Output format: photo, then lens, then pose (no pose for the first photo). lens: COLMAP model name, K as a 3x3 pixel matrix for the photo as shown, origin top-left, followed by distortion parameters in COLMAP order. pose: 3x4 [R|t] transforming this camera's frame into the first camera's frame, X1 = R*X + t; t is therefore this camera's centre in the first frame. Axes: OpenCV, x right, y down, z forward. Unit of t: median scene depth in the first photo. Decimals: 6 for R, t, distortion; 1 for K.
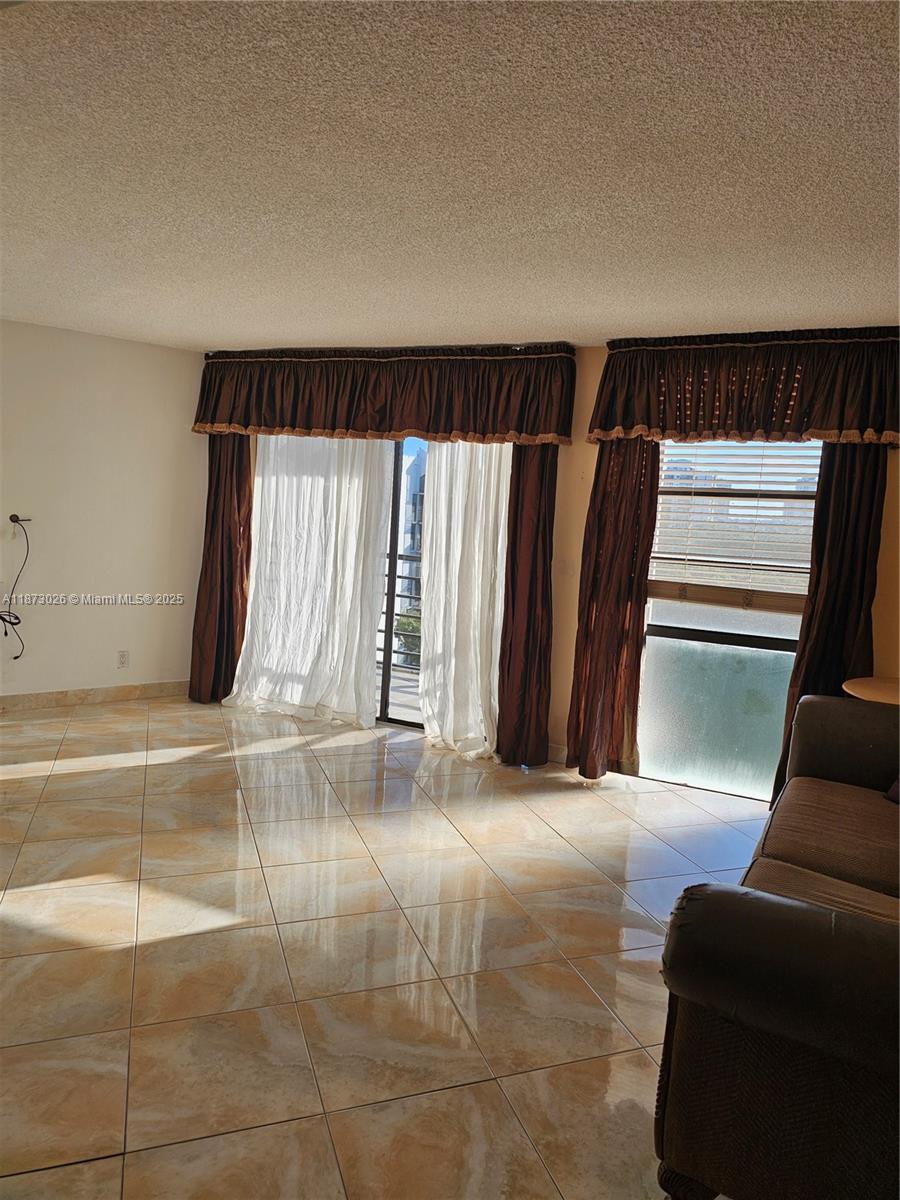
lens RADIAL K [[809.6, 0, 458.3], [0, 809.6, 589.9], [0, 0, 1]] dist [0.070501, -0.060153]
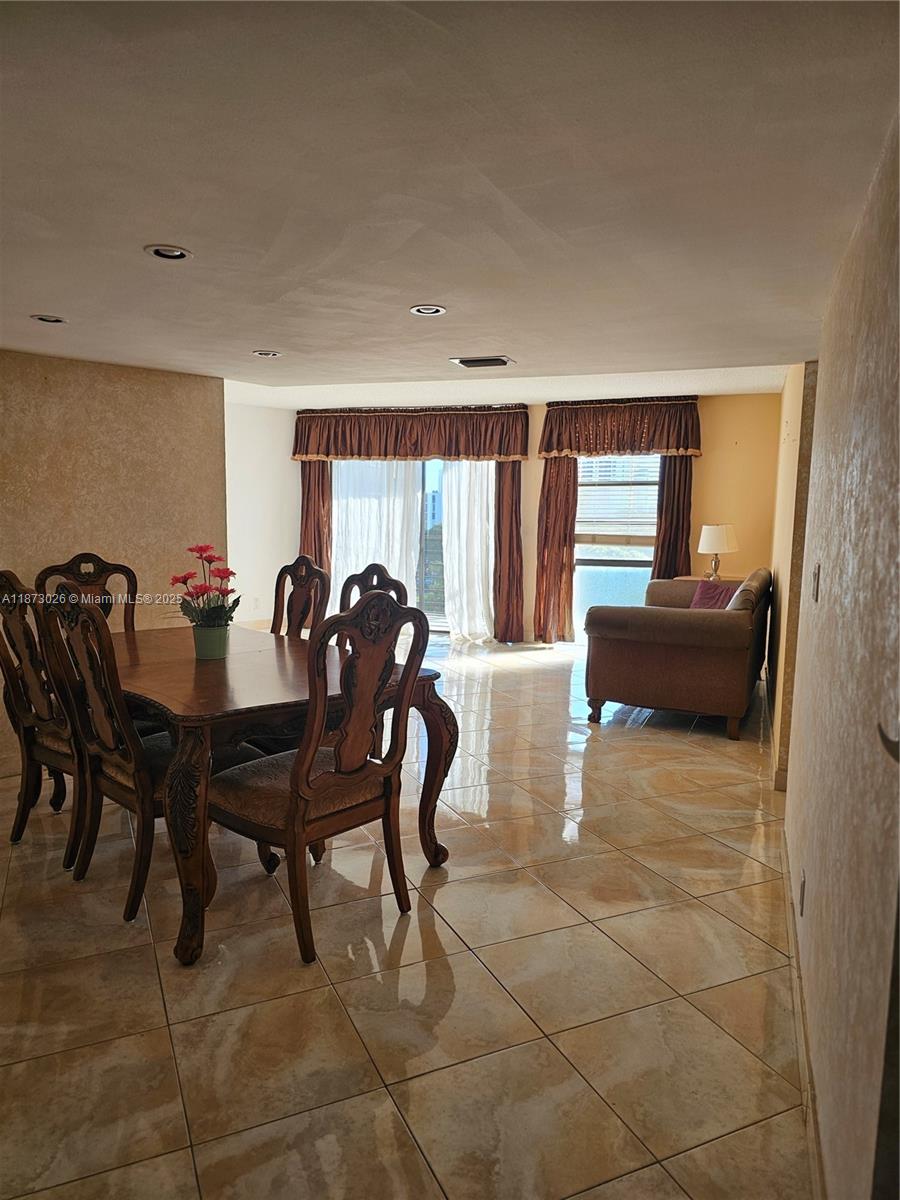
lens RADIAL K [[809.6, 0, 449.1], [0, 809.6, 612.6], [0, 0, 1]] dist [0.070501, -0.060153]
pose [[0.995788, -0.056554, 0.072172, -0.186538], [0.054173, 0.997934, 0.034535, 0.085468], [-0.073976, -0.030480, 0.996794, -0.790599]]
